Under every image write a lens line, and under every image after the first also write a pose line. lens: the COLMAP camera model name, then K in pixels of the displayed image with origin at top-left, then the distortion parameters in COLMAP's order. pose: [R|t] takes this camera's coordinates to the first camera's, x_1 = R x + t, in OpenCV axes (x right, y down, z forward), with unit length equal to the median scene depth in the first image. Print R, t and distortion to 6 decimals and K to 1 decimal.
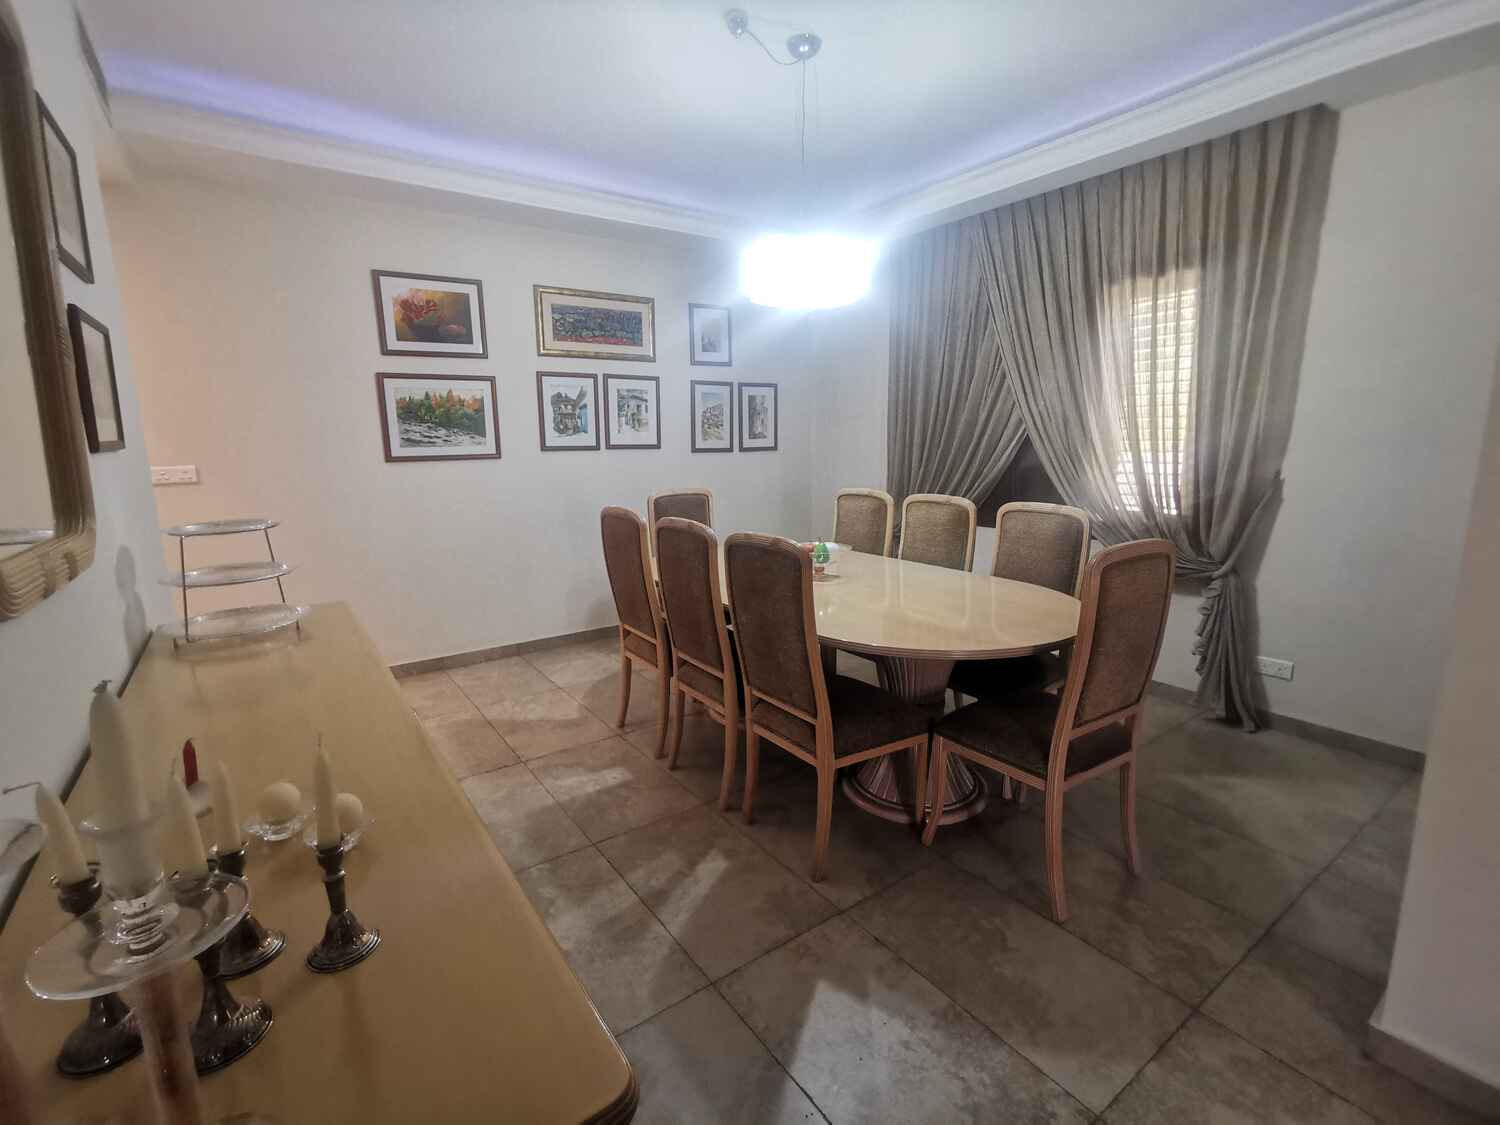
lens RADIAL K [[694.2, 0, 746.9], [0, 694.2, 560.3], [0, 0, 1]] dist [-0.011811, 0.013316]
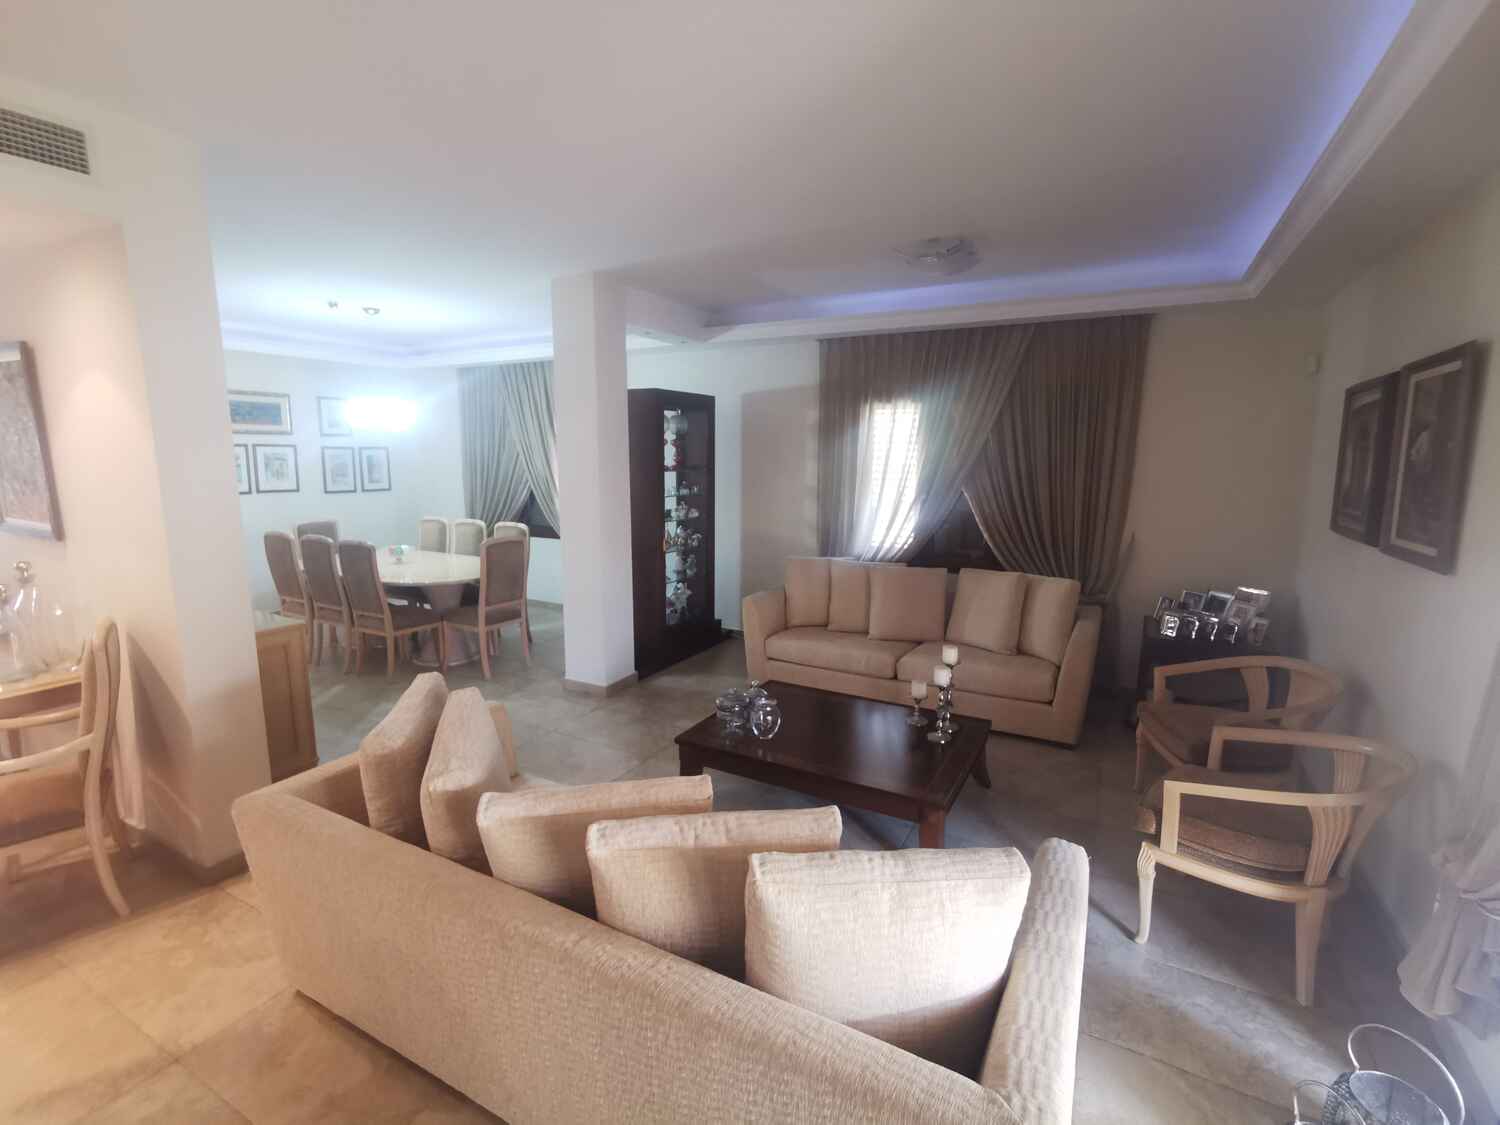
lens RADIAL K [[694.2, 0, 746.9], [0, 694.2, 560.3], [0, 0, 1]] dist [-0.011811, 0.013316]
pose [[0.899303, -0.048180, 0.434665, 0.107193], [0.058904, 0.998201, -0.011224, 0.074151], [-0.433342, 0.035698, 0.900522, -0.934115]]
